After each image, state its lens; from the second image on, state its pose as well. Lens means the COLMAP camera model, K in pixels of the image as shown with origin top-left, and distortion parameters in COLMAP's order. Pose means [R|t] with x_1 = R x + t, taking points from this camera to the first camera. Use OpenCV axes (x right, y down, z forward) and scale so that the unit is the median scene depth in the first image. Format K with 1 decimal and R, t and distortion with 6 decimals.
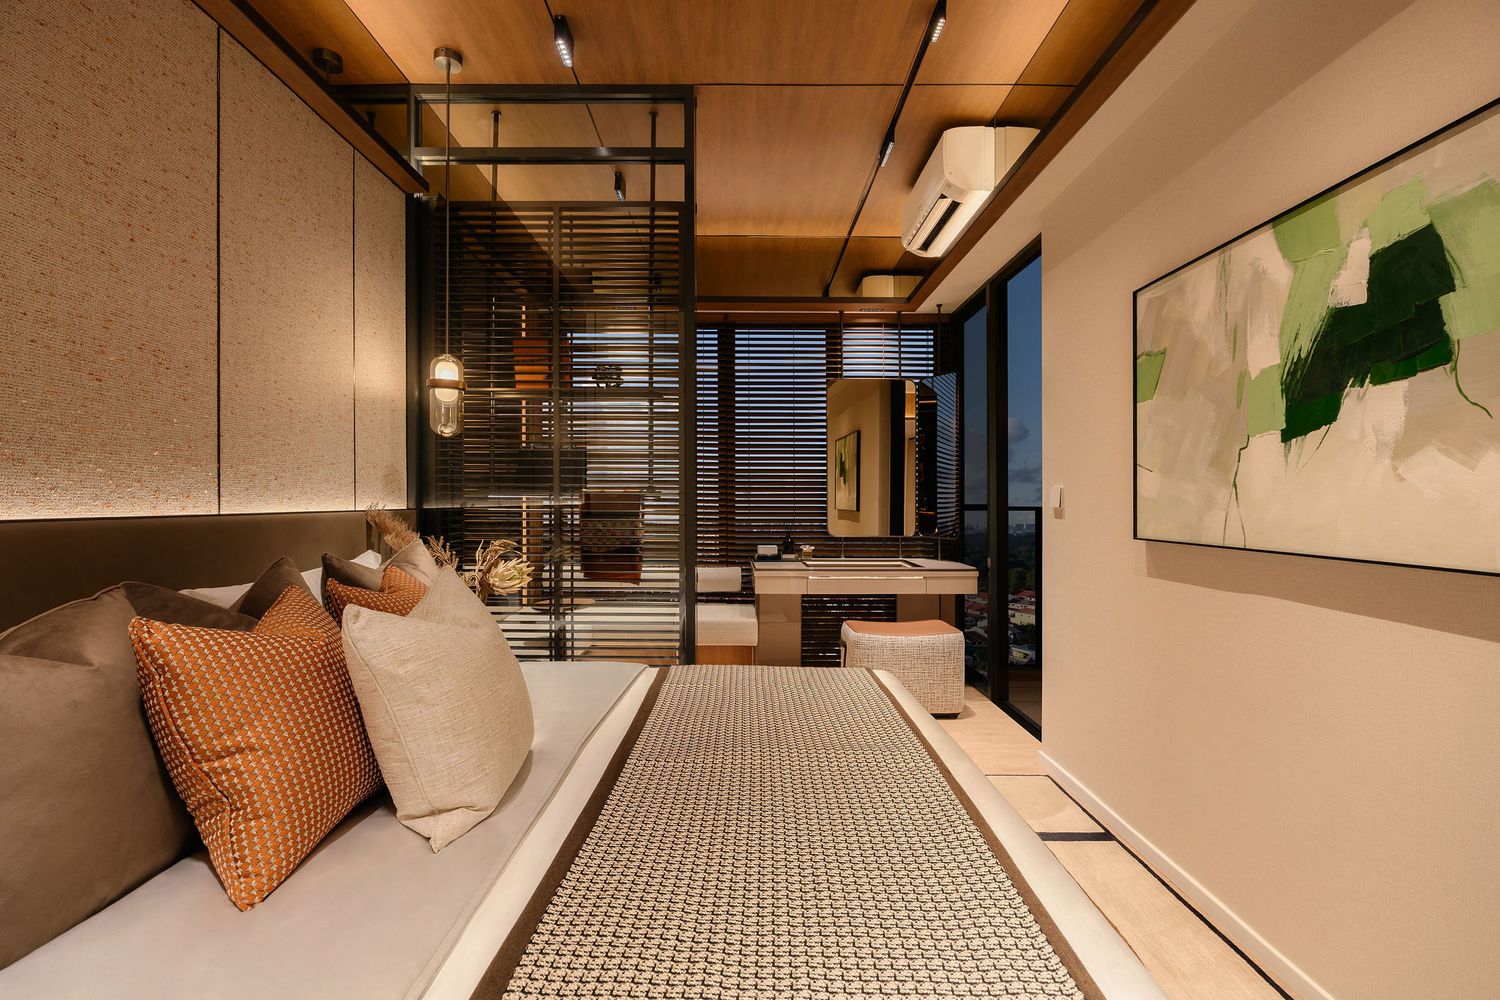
lens RADIAL K [[671.9, 0, 751.3], [0, 671.9, 506.5], [0, 0, 1]] dist [0.001365, 0.000311]
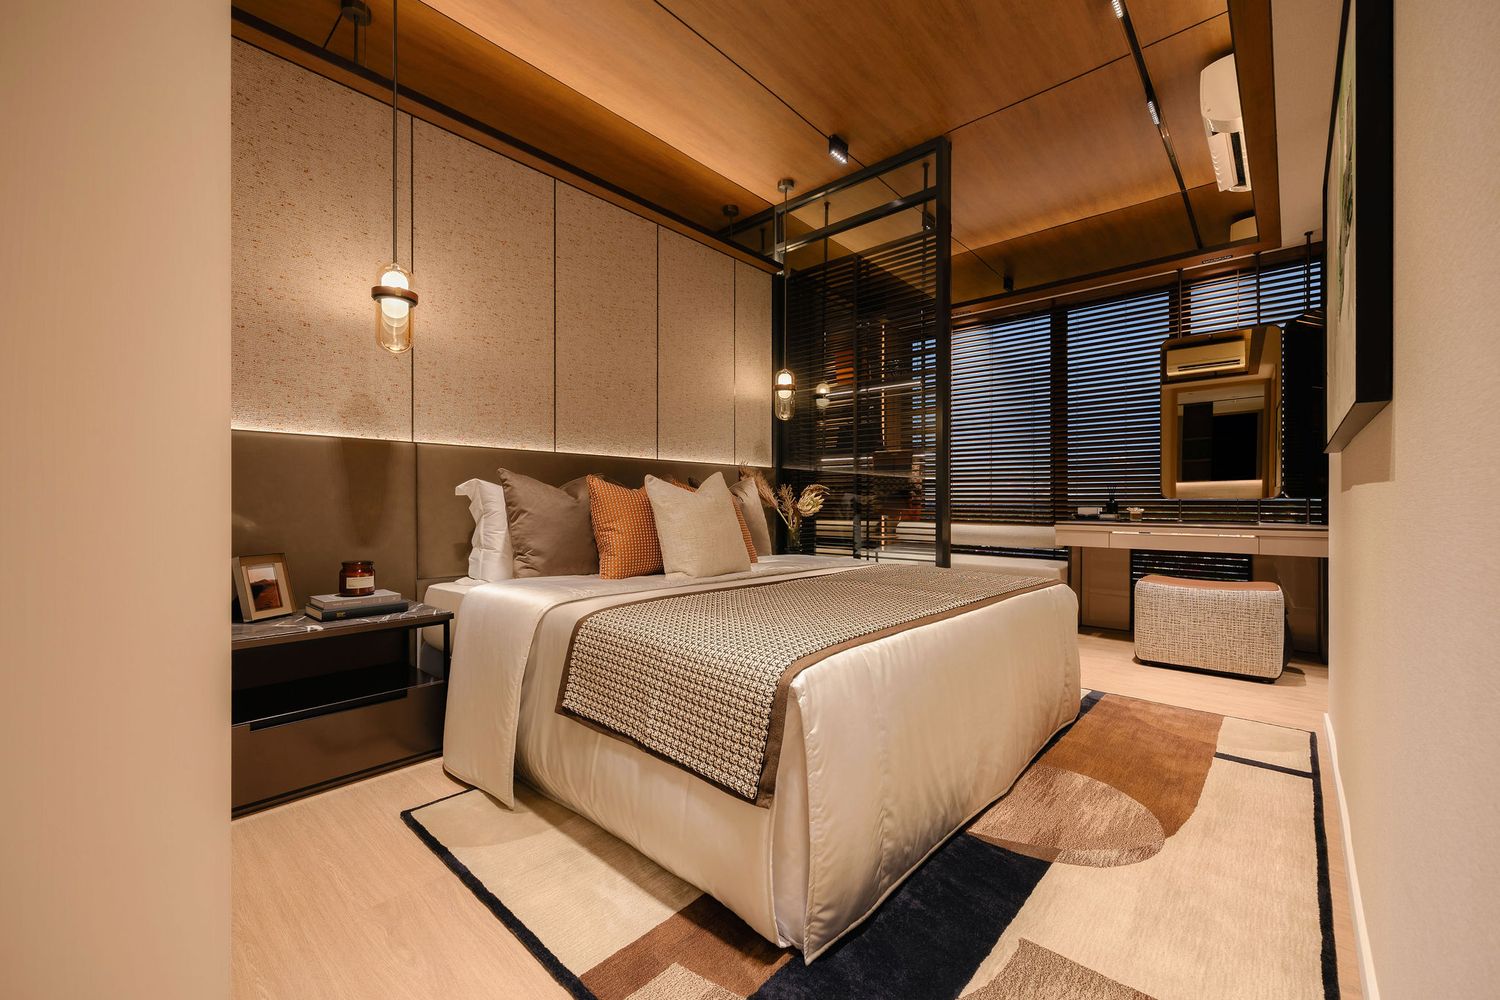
lens RADIAL K [[597.5, 0, 742.3], [0, 597.5, 506.8], [0, 0, 1]] dist [0.002578, 0.000346]
pose [[0.744705, 0.005012, -0.667375, 0.395085], [-0.005108, 0.999985, 0.001809, 0.093680], [0.667374, 0.002062, 0.744720, -0.121861]]
